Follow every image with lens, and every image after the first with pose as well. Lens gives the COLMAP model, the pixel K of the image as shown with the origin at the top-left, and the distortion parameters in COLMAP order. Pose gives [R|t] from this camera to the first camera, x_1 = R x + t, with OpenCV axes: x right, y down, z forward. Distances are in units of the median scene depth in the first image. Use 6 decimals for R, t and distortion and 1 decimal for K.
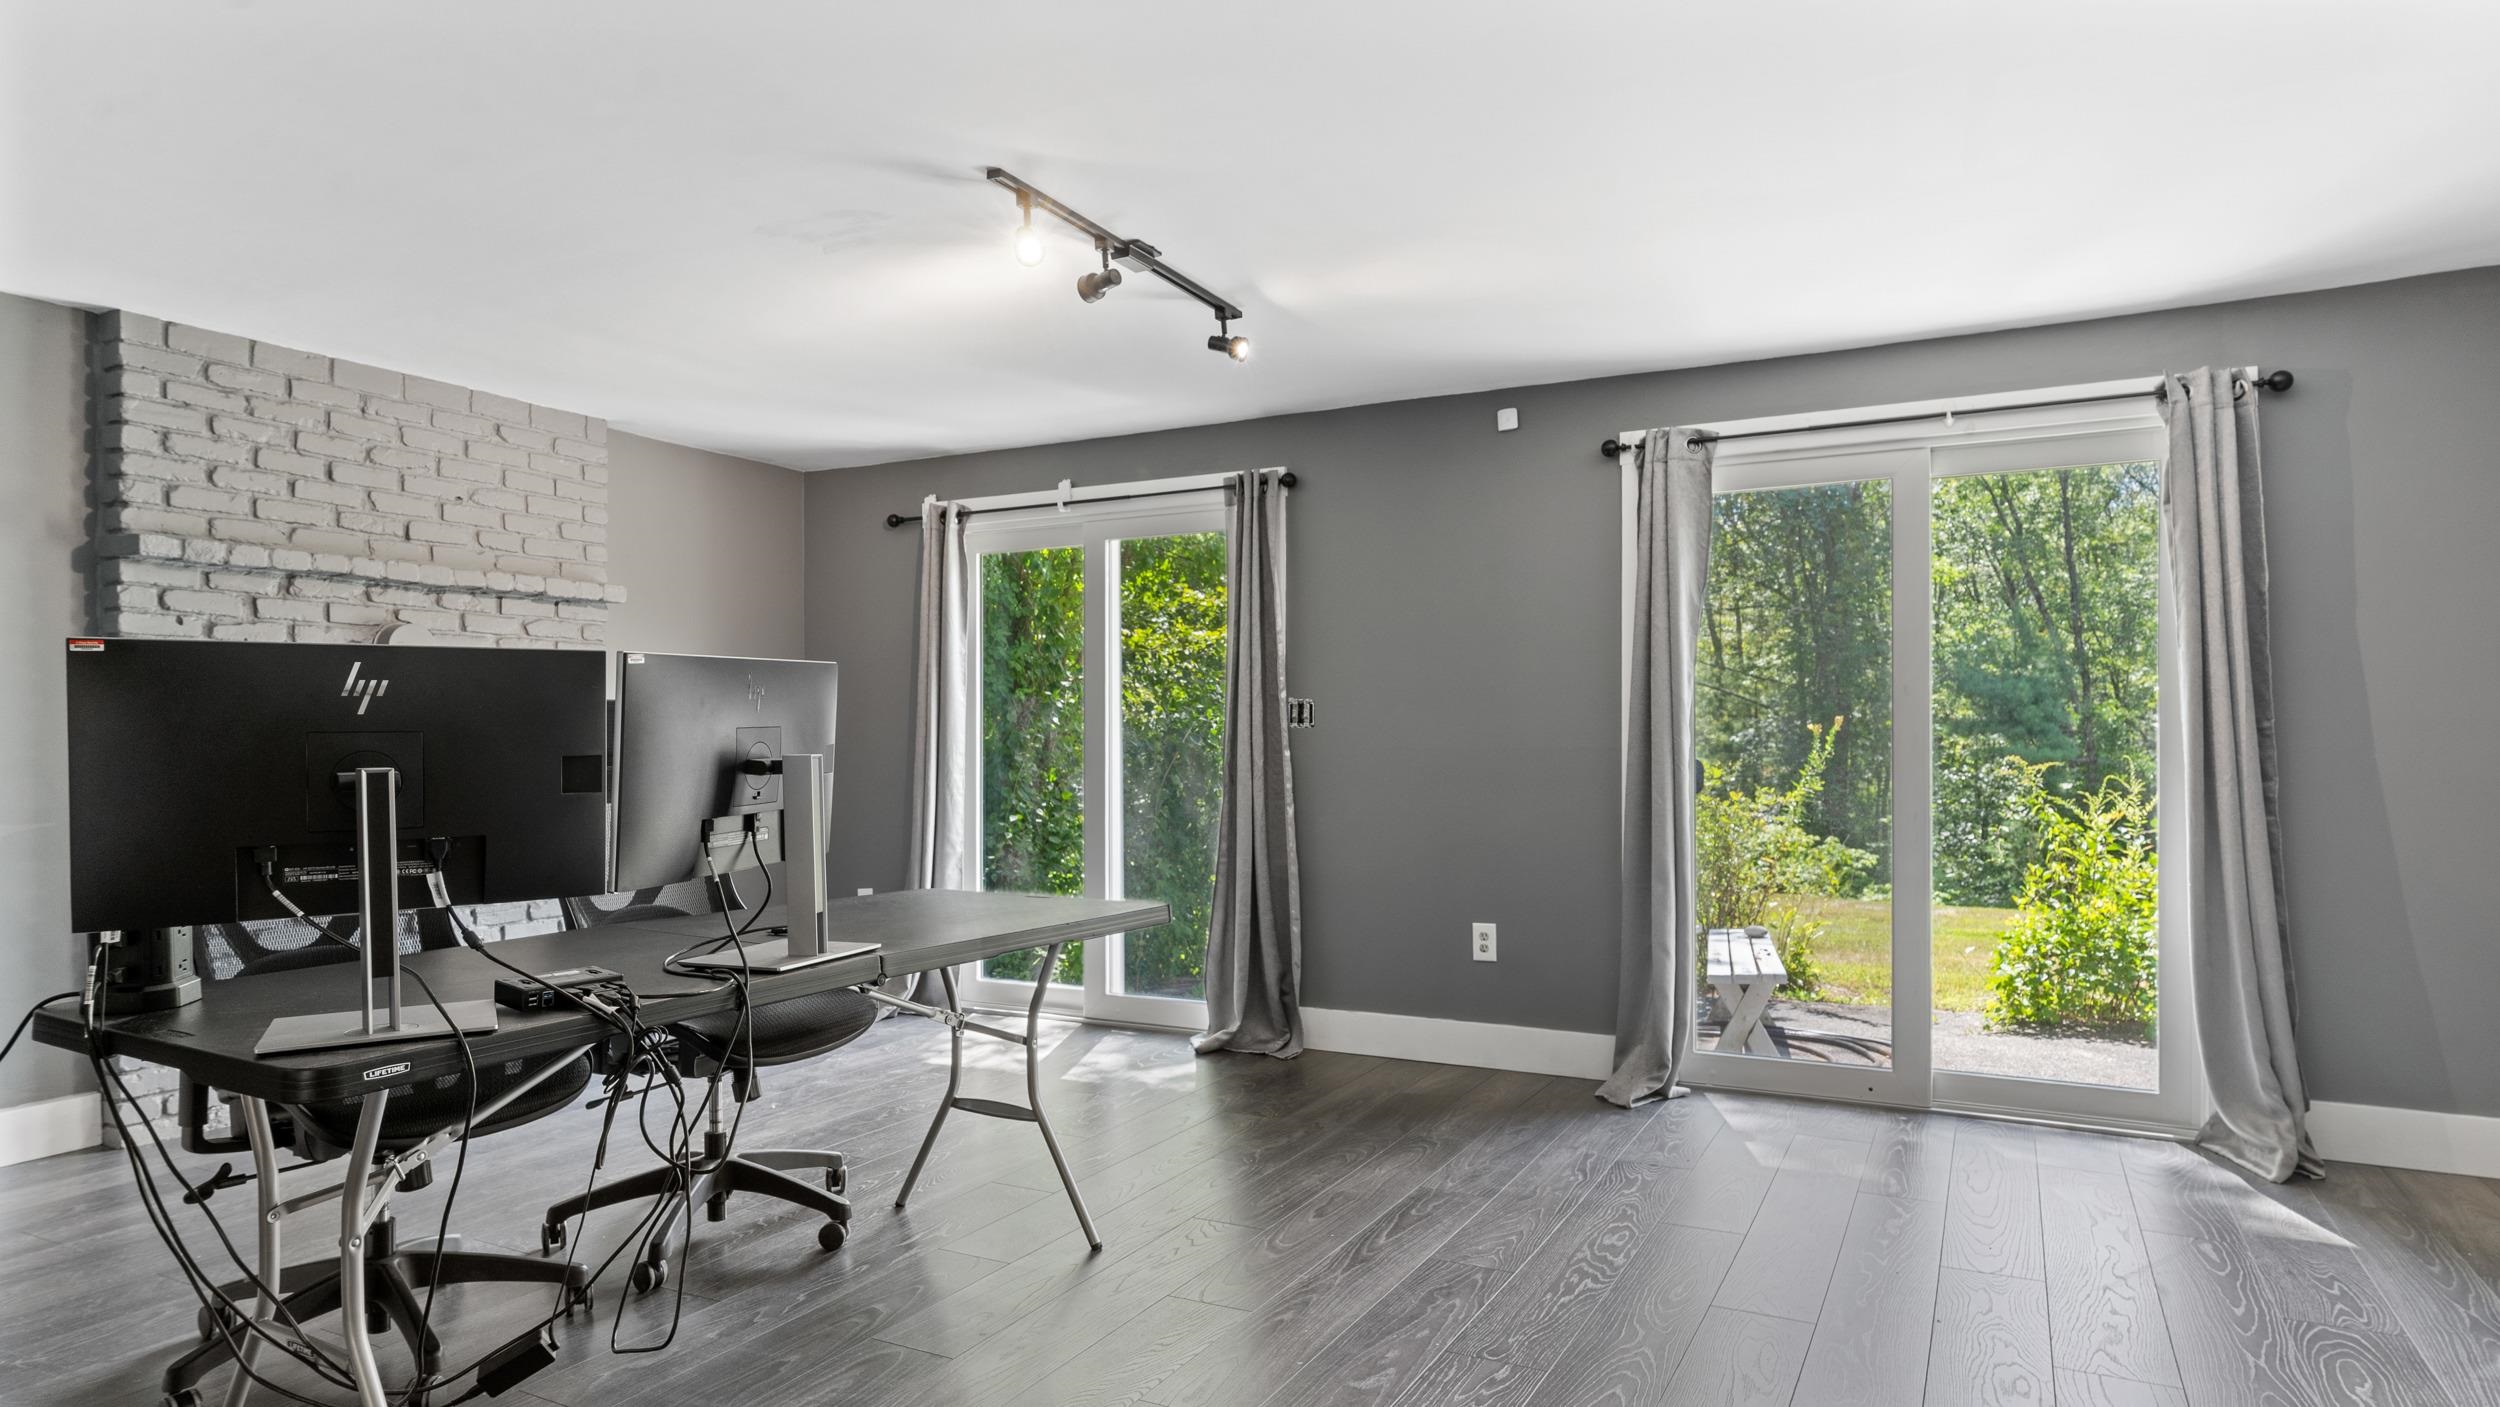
lens RADIAL K [[1426.9, 0, 1250.0], [0, 1426.9, 703.5], [0, 0, 1]] dist [0.000859, 0.000236]
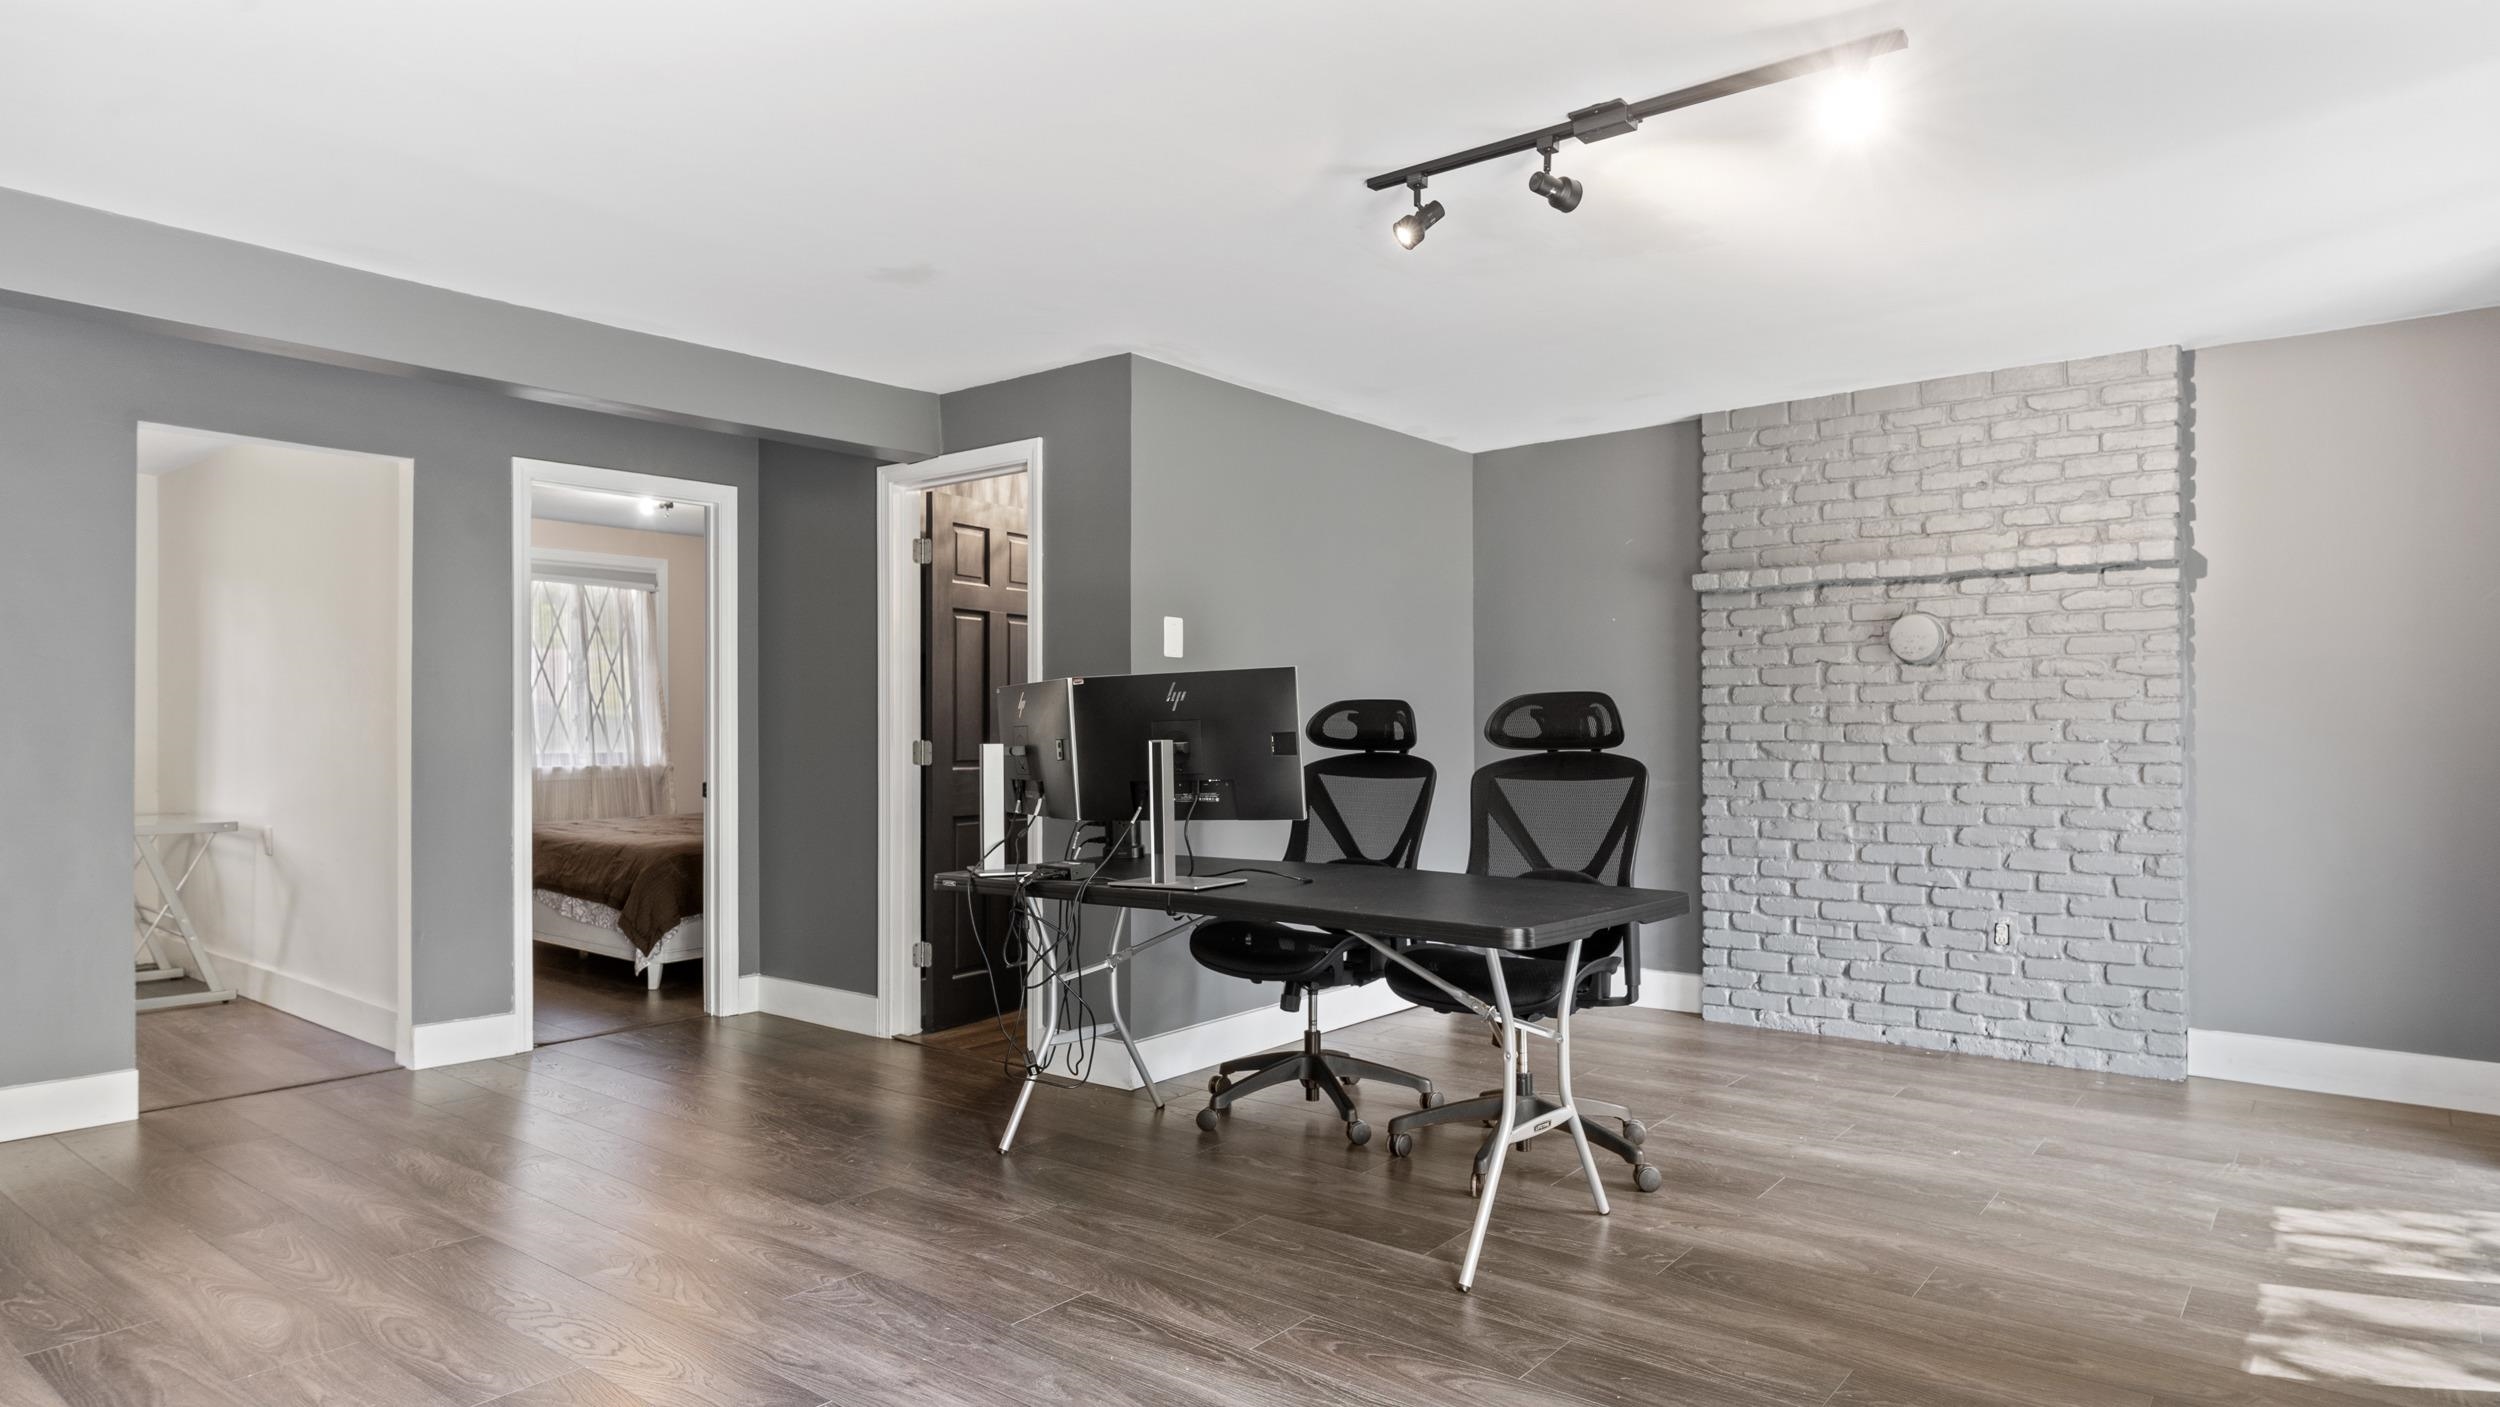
lens RADIAL K [[1426.9, 0, 1250.0], [0, 1426.9, 703.5], [0, 0, 1]] dist [0.000859, 0.000236]
pose [[-0.186894, -0.016502, -0.982242, 0.593784], [0.029209, 0.999324, -0.022346, 0.021330], [0.981946, -0.032866, -0.186285, 0.755214]]
